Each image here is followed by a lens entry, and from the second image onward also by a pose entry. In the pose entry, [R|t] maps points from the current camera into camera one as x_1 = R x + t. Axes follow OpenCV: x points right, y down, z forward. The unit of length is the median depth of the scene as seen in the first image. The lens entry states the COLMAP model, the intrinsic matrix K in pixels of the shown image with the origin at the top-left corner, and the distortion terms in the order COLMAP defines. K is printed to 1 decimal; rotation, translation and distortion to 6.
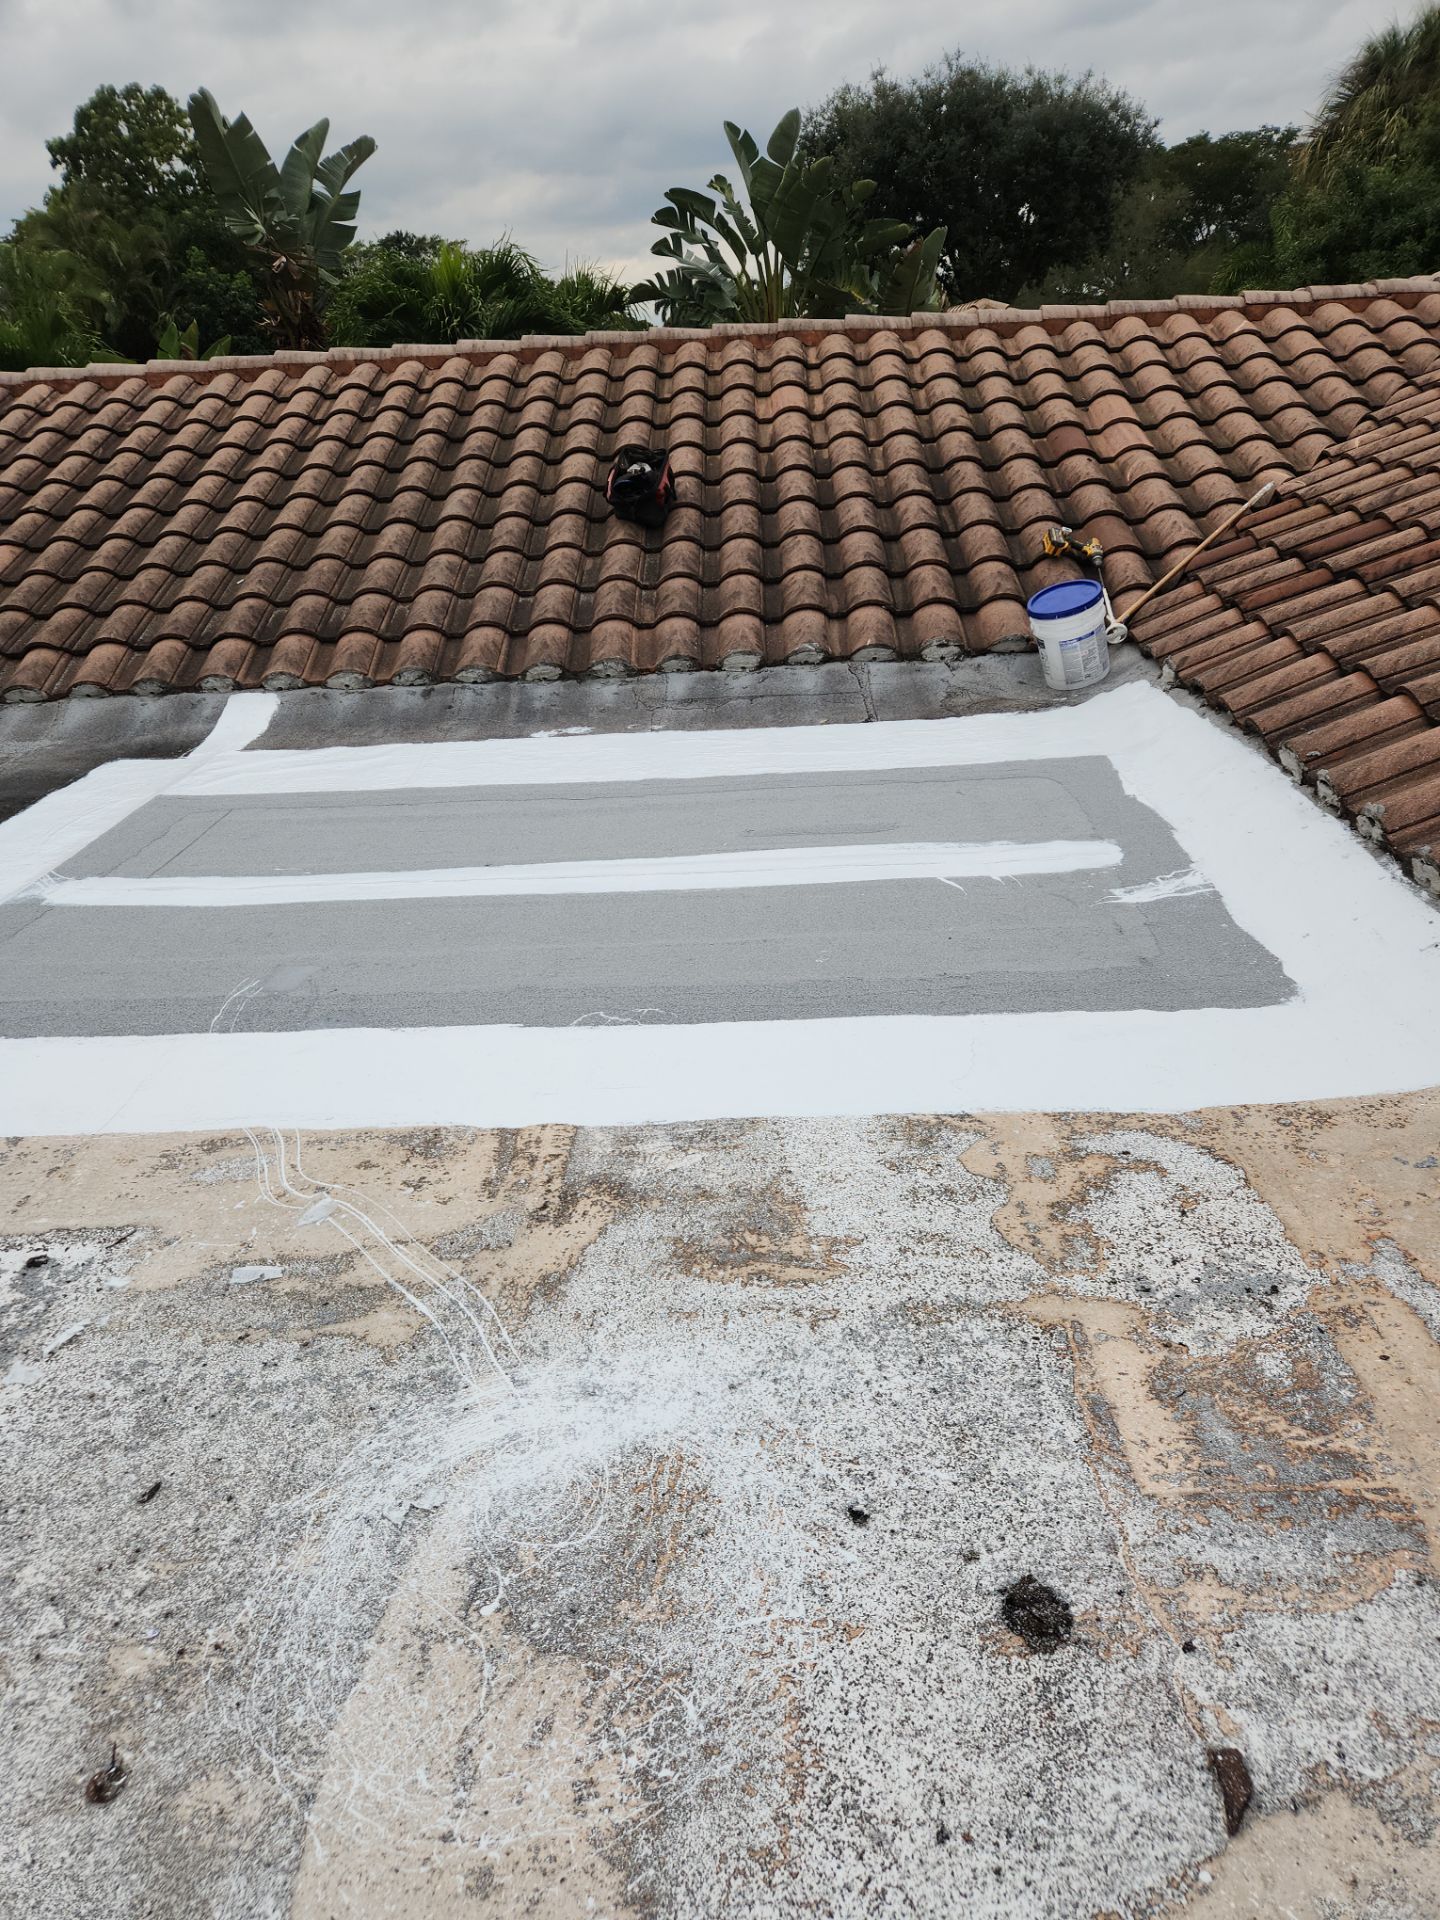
lens RADIAL K [[1285.5, 0, 720.0], [0, 1285.5, 960.0], [0, 0, 1]] dist [0.074353, -0.058638]
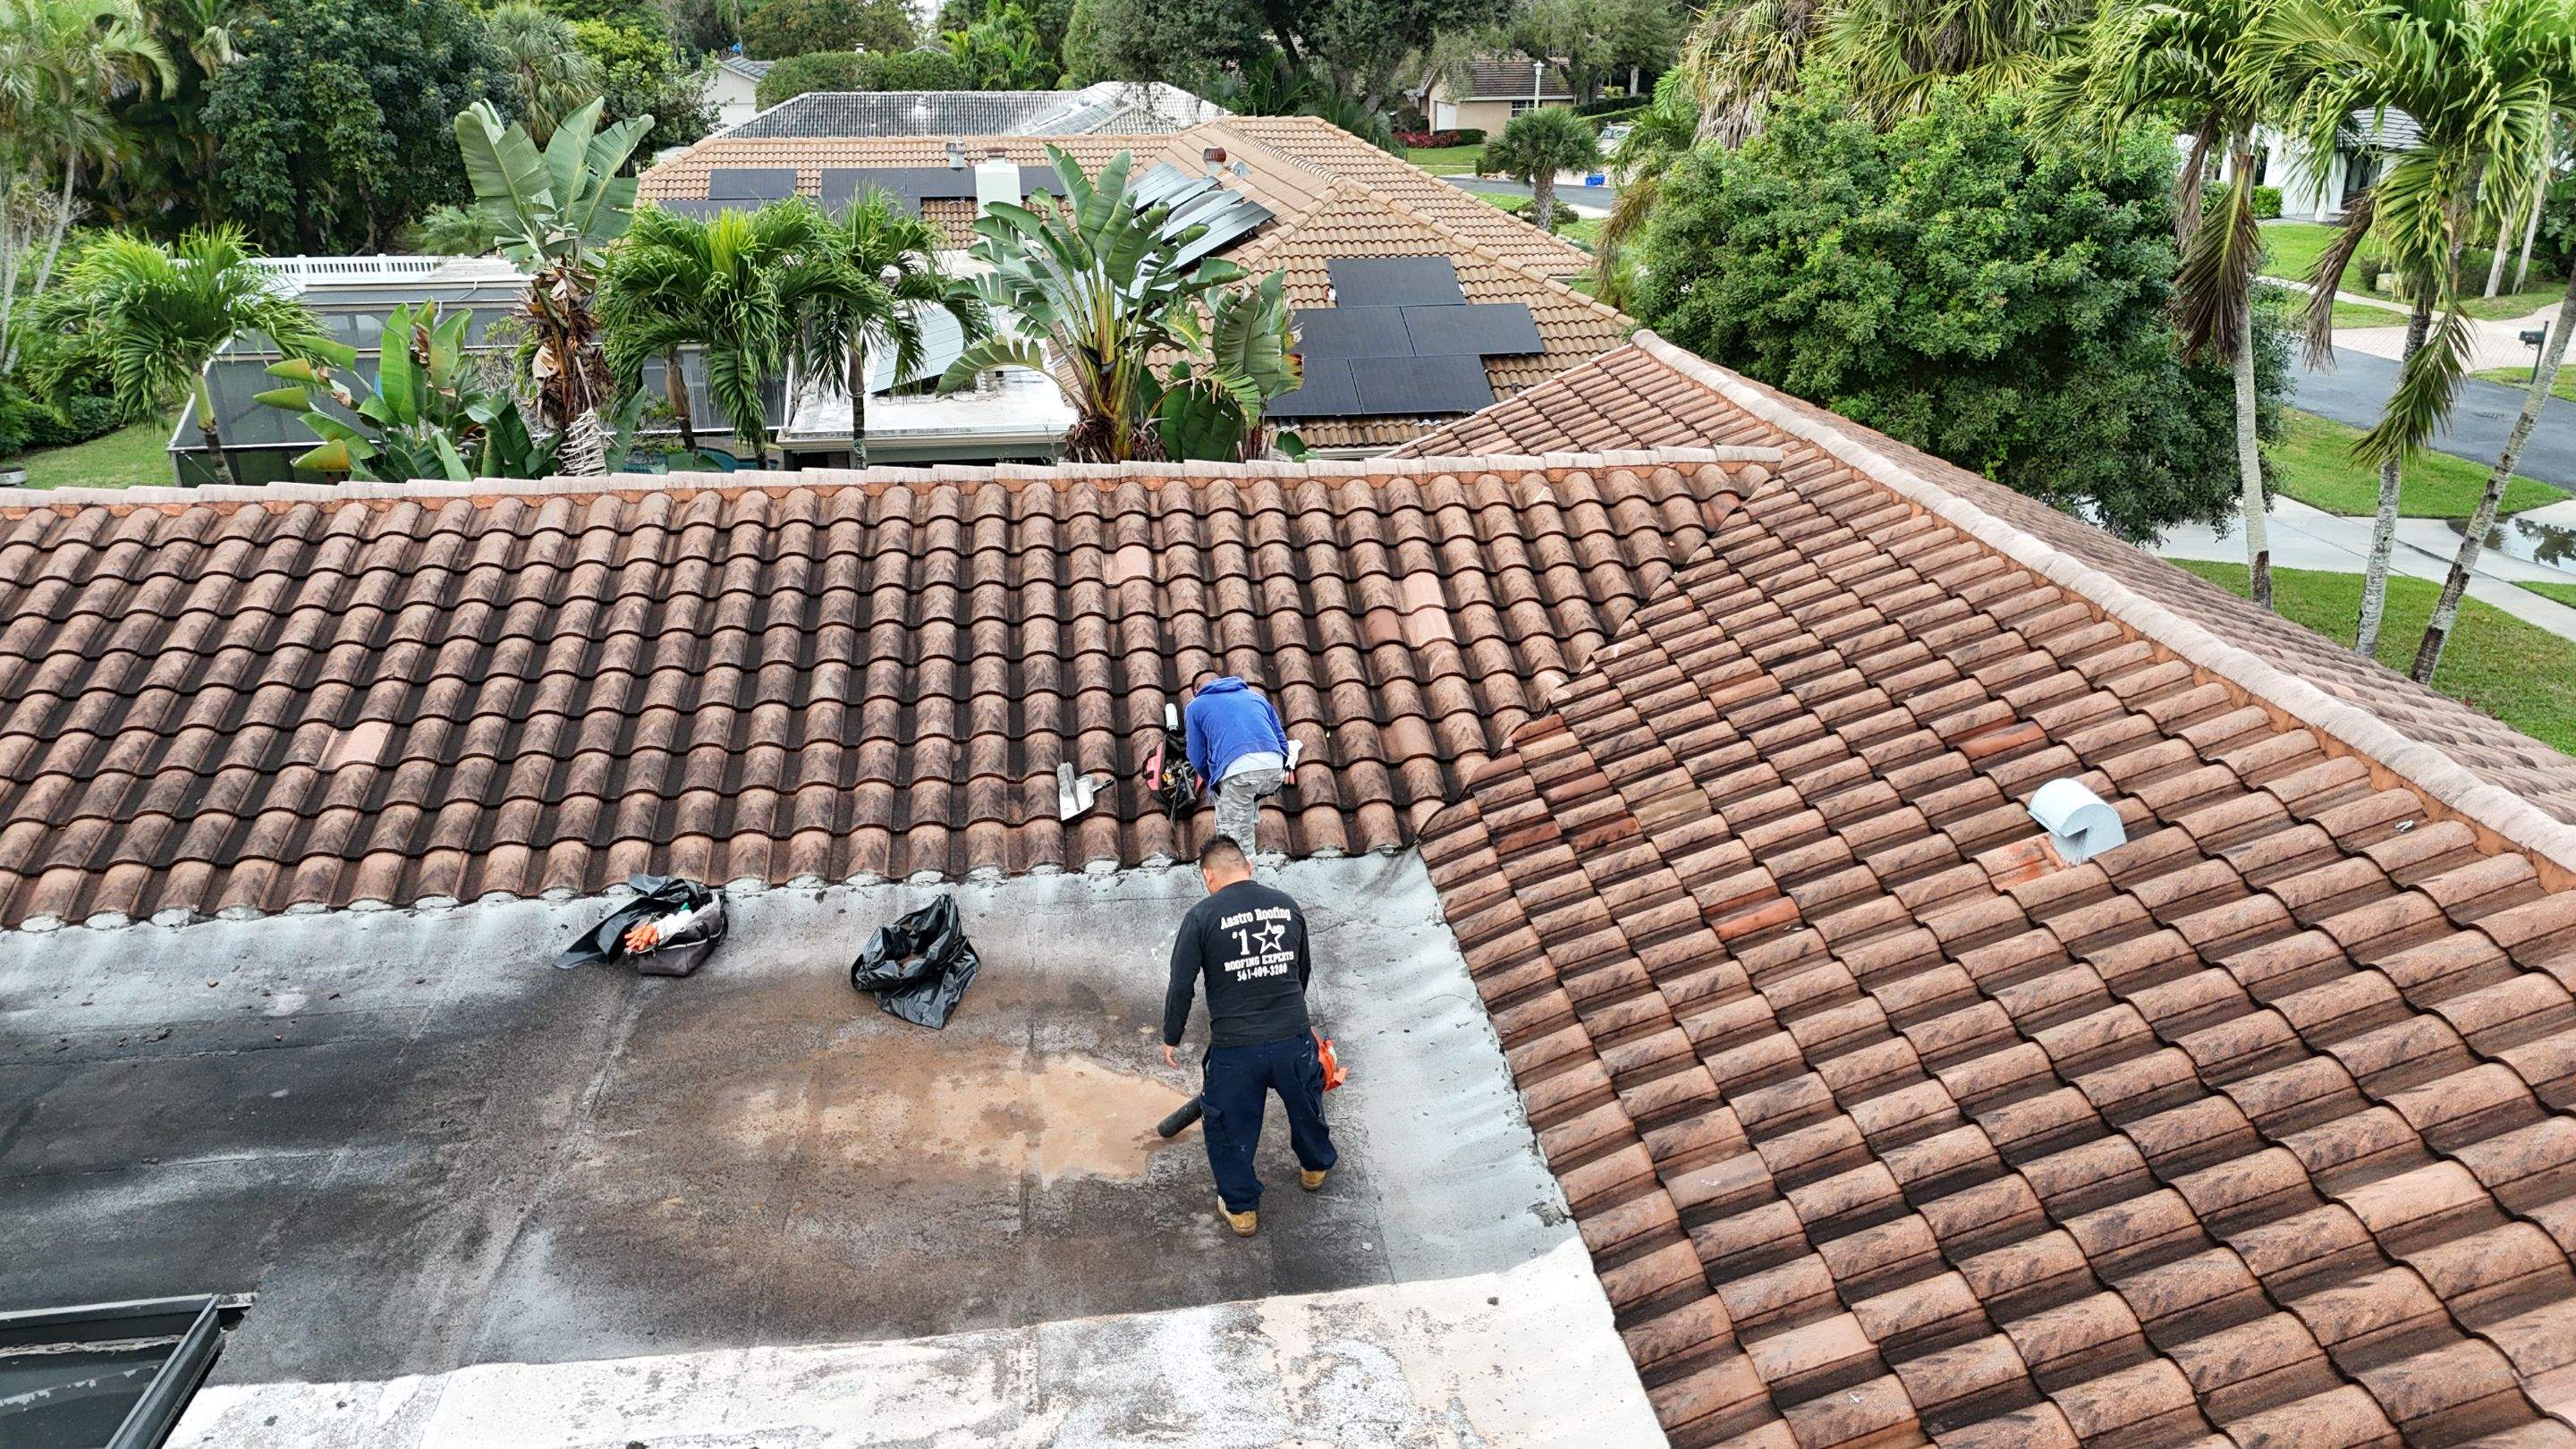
lens RADIAL K [[1922.2, 0, 1288.0], [0, 1922.2, 724.5], [0, 0, 1]] dist [0.078772, 0.000332]
pose [[0.989239, -0.004335, 0.146243, -0.067325], [0.015736, 0.996915, -0.076892, -0.213285], [-0.145458, 0.078366, 0.986256, -0.714904]]
